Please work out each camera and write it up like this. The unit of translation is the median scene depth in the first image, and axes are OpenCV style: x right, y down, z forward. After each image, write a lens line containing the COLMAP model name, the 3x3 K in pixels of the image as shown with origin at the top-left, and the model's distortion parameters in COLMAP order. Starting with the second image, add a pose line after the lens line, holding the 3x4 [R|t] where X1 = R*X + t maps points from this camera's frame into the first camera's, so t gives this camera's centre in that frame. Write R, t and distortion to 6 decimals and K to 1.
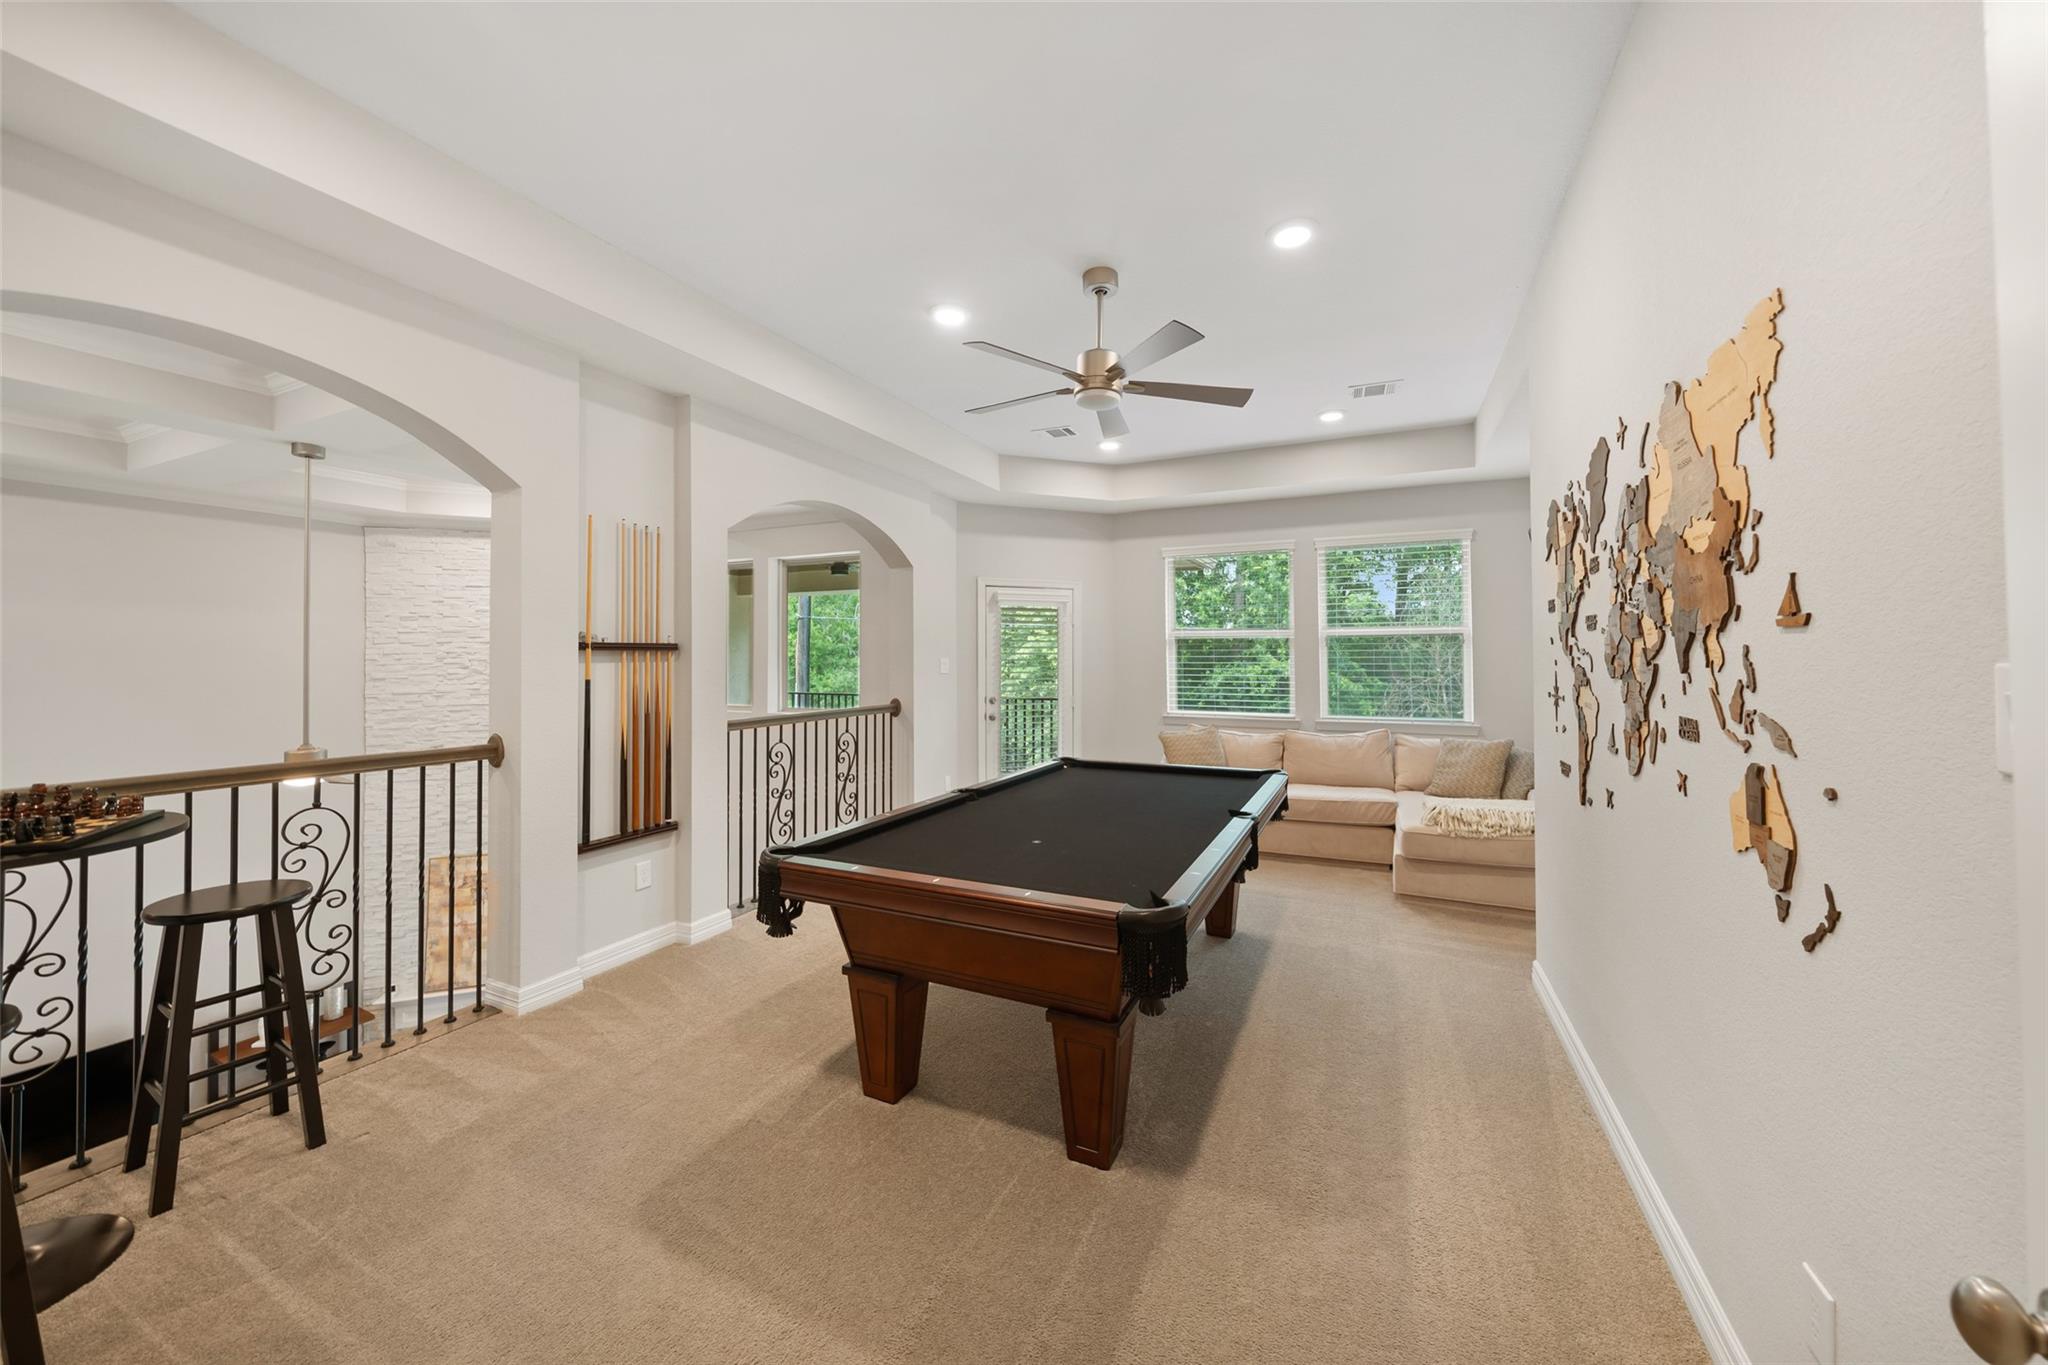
lens RADIAL K [[705.3, 0, 1047.2], [0, 705.3, 647.3], [0, 0, 1]] dist [-0.000424, -0.000032]
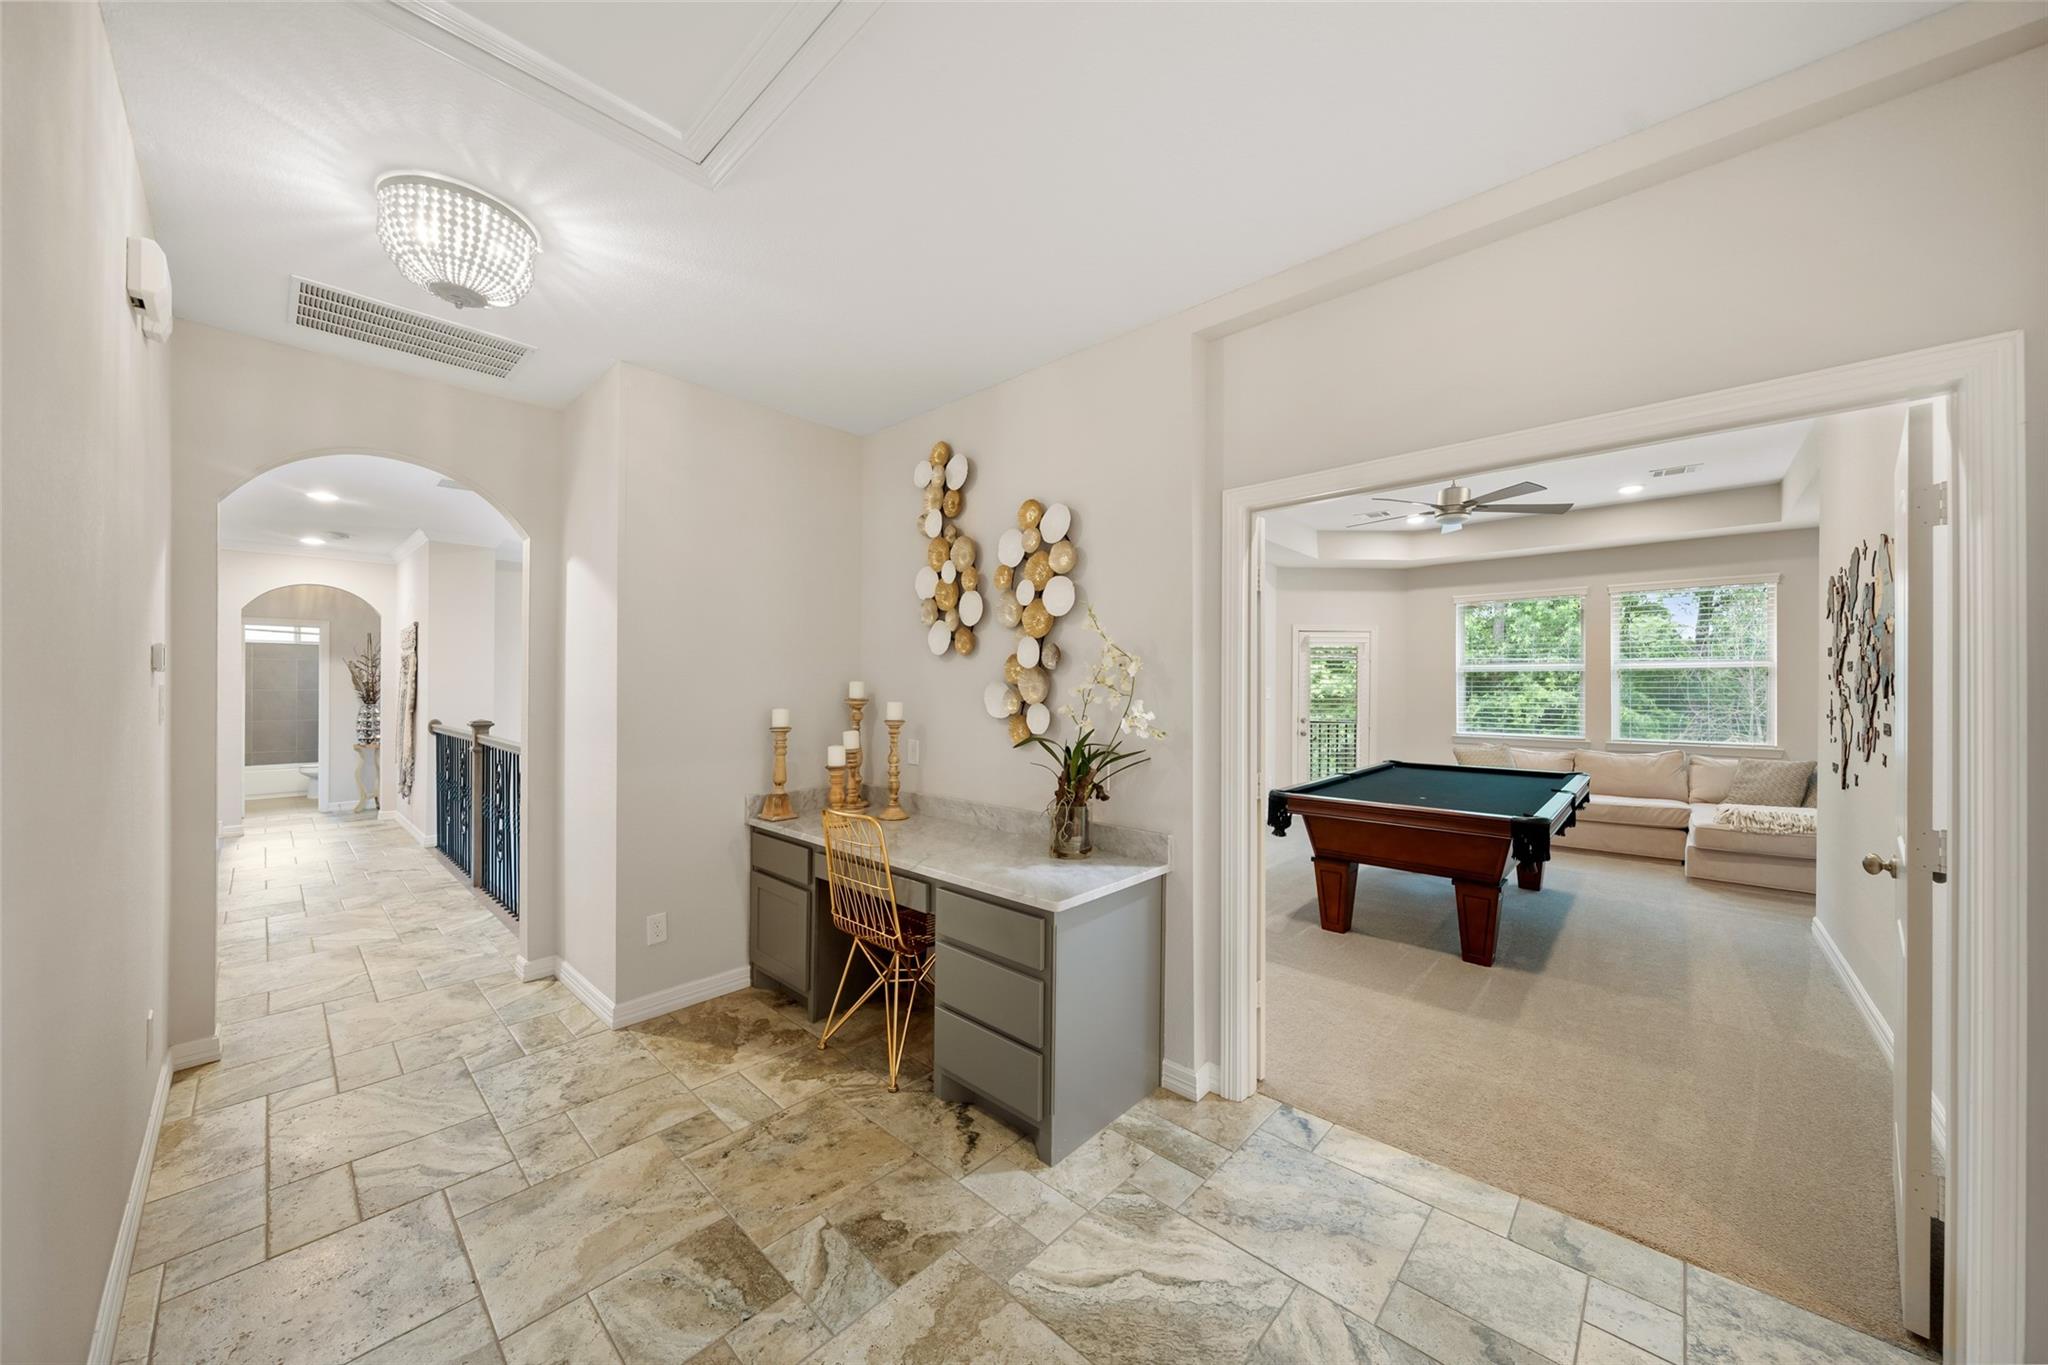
lens RADIAL K [[705.3, 0, 1023.8], [0, 705.3, 690.5], [0, 0, 1]] dist [-0.000424, -0.000032]
pose [[0.954343, 0.005367, -0.298664, -0.362116], [0.001023, 0.999774, 0.021235, -0.013649], [0.298711, -0.020571, 0.954122, -0.756050]]
